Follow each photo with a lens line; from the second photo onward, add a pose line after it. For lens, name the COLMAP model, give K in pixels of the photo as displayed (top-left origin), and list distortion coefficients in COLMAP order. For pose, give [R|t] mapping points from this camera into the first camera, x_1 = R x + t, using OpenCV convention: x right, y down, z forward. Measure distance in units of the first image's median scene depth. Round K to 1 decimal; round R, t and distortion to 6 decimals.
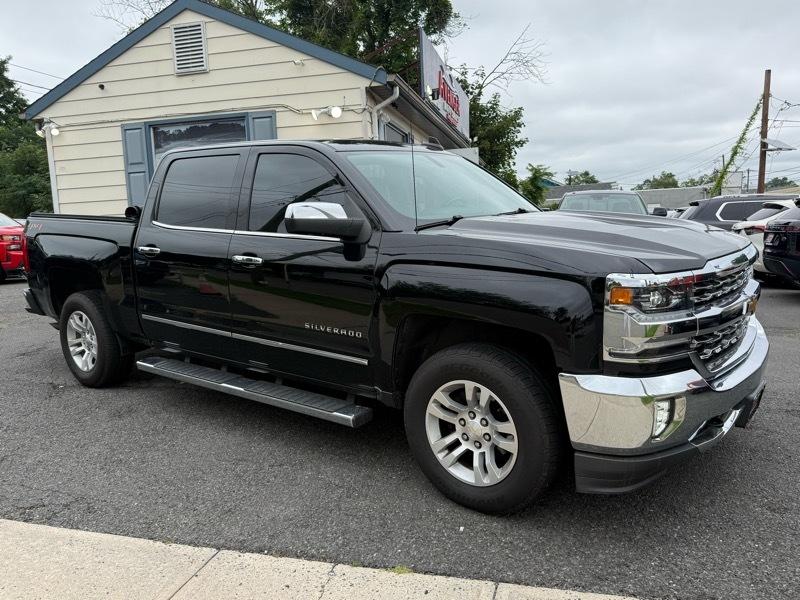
lens RADIAL K [[636.5, 0, 387.1], [0, 636.5, 300.9], [0, 0, 1]] dist [0.050265, -0.076827]
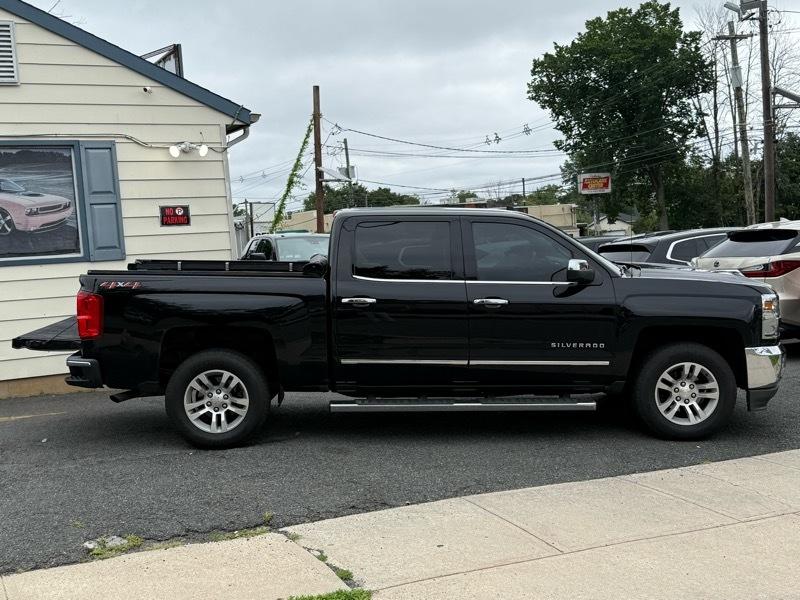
lens RADIAL K [[969.9, 0, 400.0], [0, 969.9, 300.0], [0, 0, 1]] dist [0.165111, -0.334957]
pose [[0.779870, -0.035428, 0.624938, -0.713876], [0.091280, 0.994161, -0.057550, 0.013234], [-0.619250, 0.101926, 0.778551, -0.202354]]
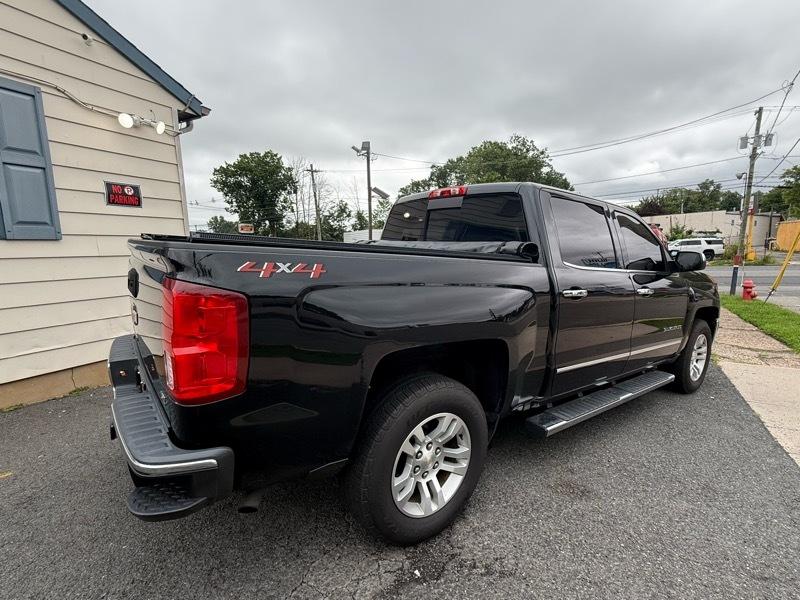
lens RADIAL K [[389.4, 0, 400.0], [0, 389.4, 300.0], [0, 0, 1]] dist [-0.001914, -0.000437]
pose [[0.282959, -0.085686, 0.955297, -0.488354], [0.109847, 0.992343, 0.056472, -0.066810], [-0.952821, 0.088957, 0.290205, 0.567476]]
